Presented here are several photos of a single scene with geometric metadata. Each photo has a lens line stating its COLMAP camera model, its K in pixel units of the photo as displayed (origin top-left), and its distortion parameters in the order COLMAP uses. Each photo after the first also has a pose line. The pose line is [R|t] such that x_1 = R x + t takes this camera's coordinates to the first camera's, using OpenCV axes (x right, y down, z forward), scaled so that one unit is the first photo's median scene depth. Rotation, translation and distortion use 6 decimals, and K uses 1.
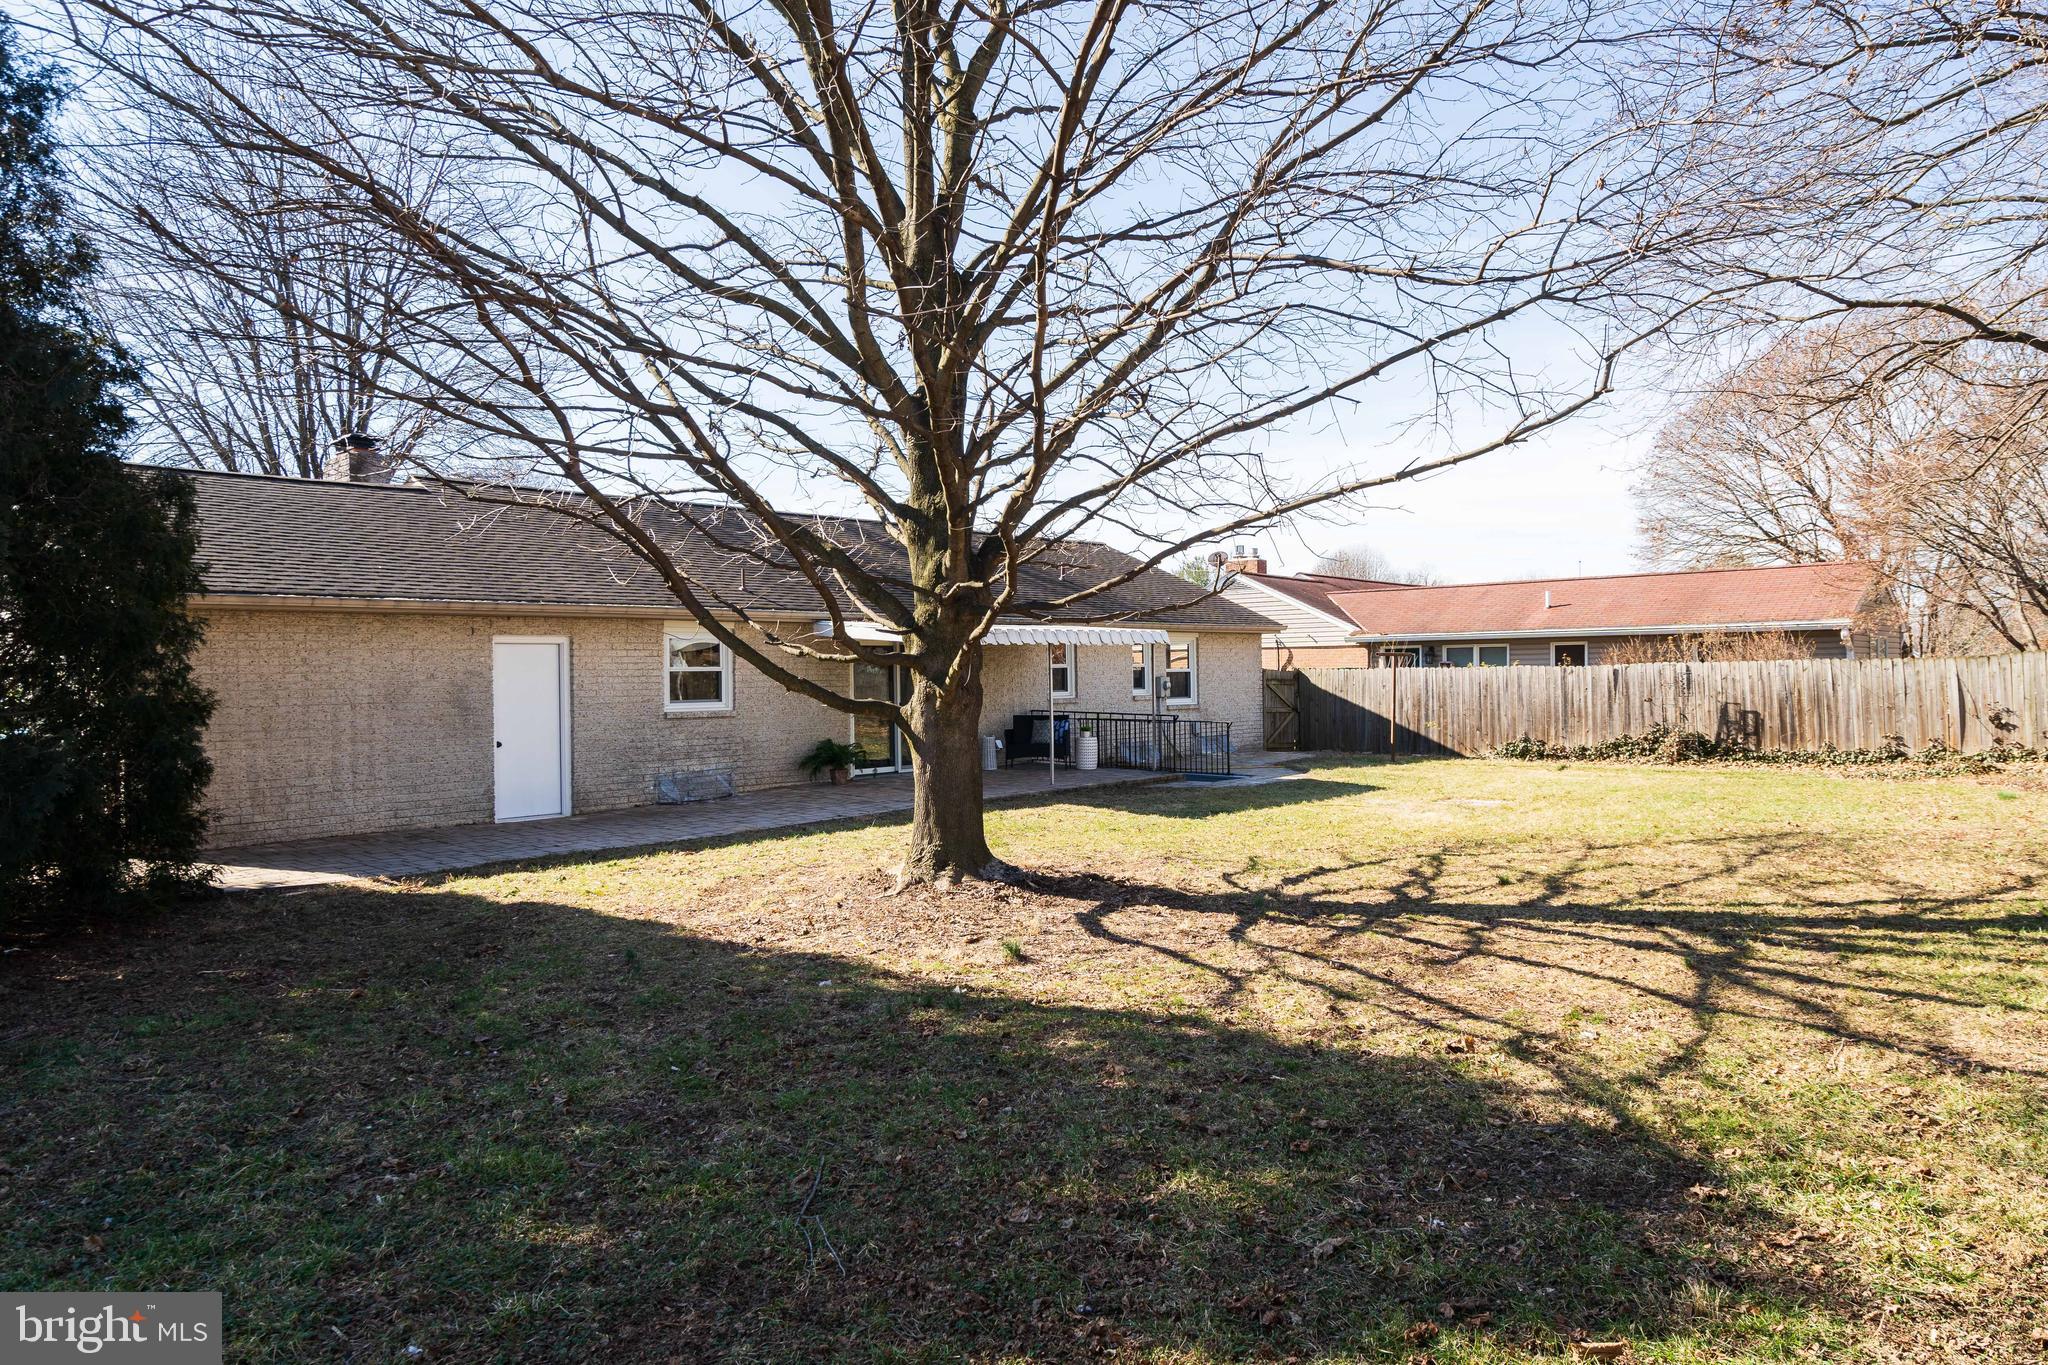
lens RADIAL K [[1208.5, 0, 1024.0], [0, 1208.5, 682.5], [0, 0, 1]] dist [-0.000939, -0.000117]
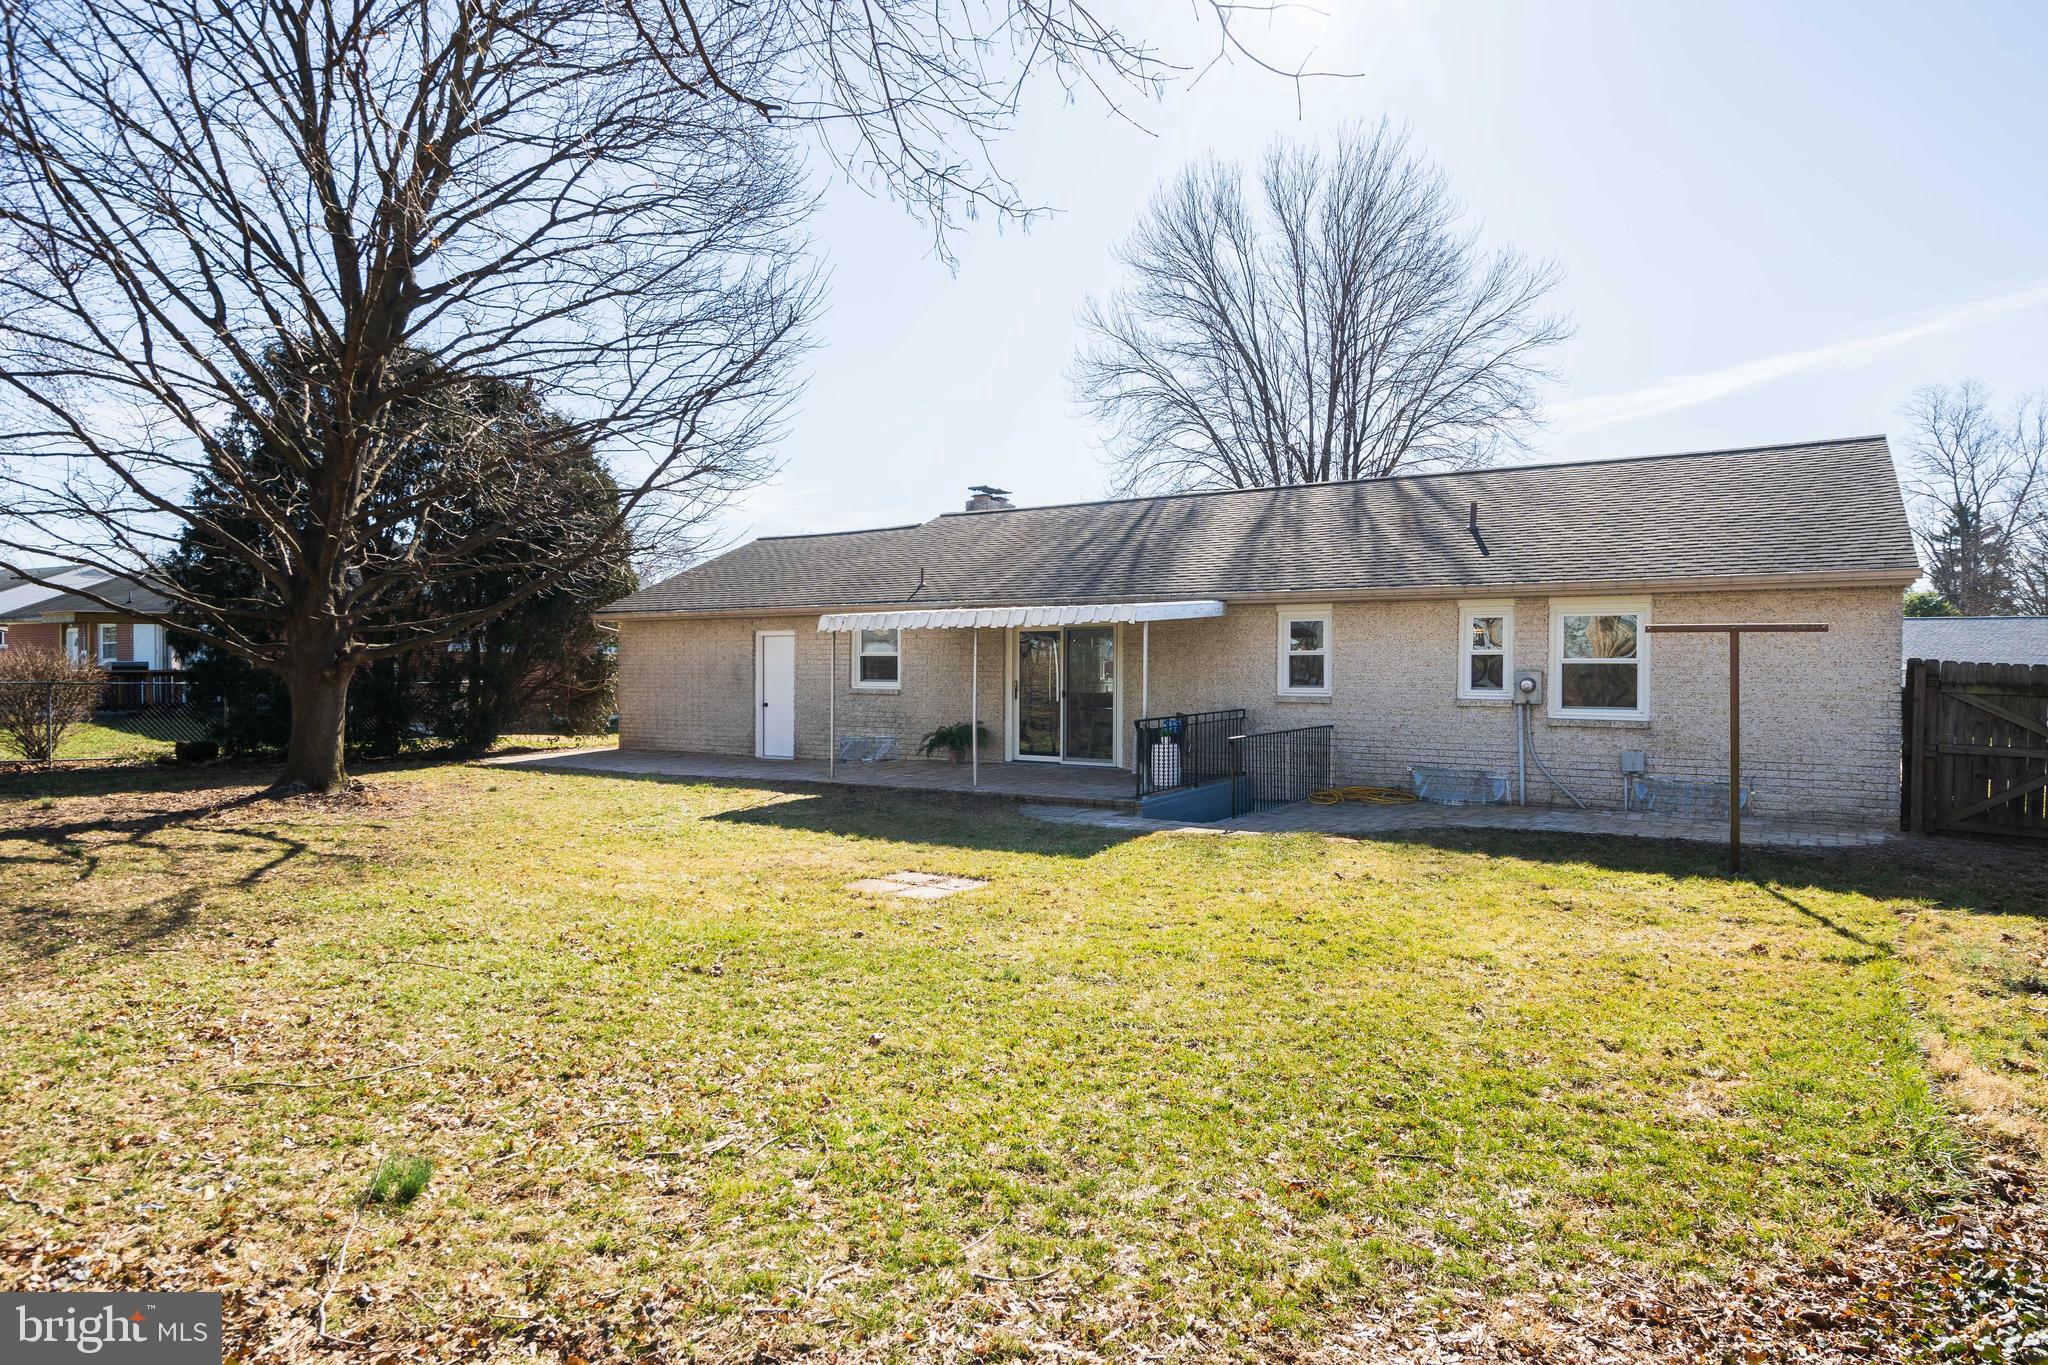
lens RADIAL K [[1228.3, 0, 1024.0], [0, 1228.3, 682.5], [0, 0, 1]] dist [0.002810, 0.000340]
pose [[0.199604, 0.020716, -0.979658, 0.997233], [-0.018565, 0.999677, 0.017357, -0.007266], [0.979701, 0.014723, 0.199924, 0.917861]]
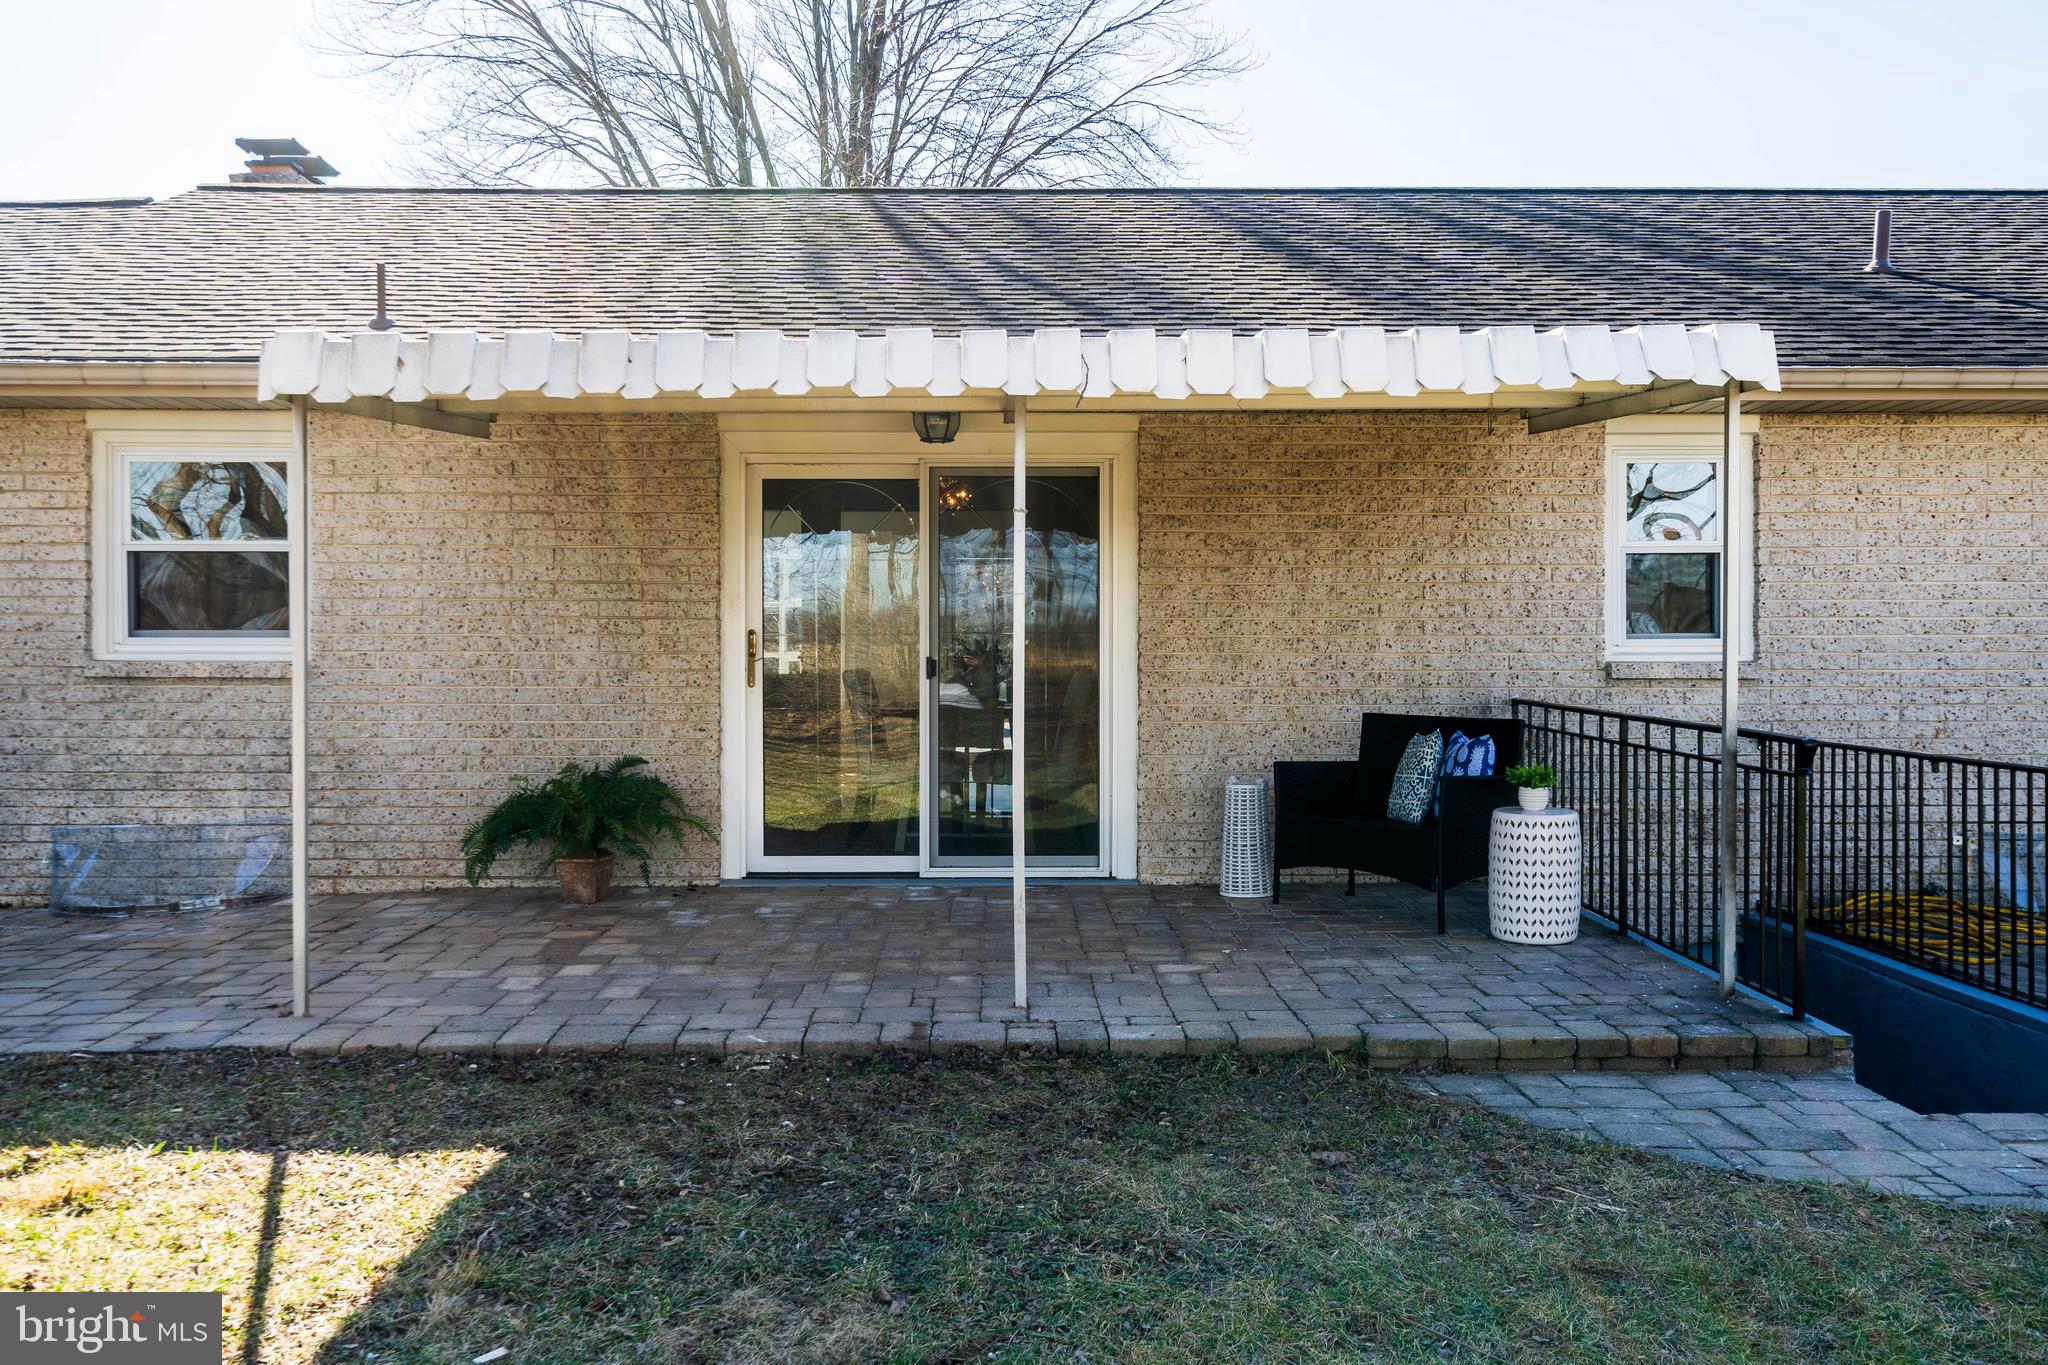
lens RADIAL K [[1732.4, 0, 1030.3], [0, 1732.4, 626.4], [0, 0, 1]] dist [-0.001695, -0.002063]
pose [[0.720588, 0.005460, -0.693342, 0.278340], [-0.015499, 0.999846, -0.008235, 0.014064], [0.693191, 0.016680, 0.720561, 0.815322]]
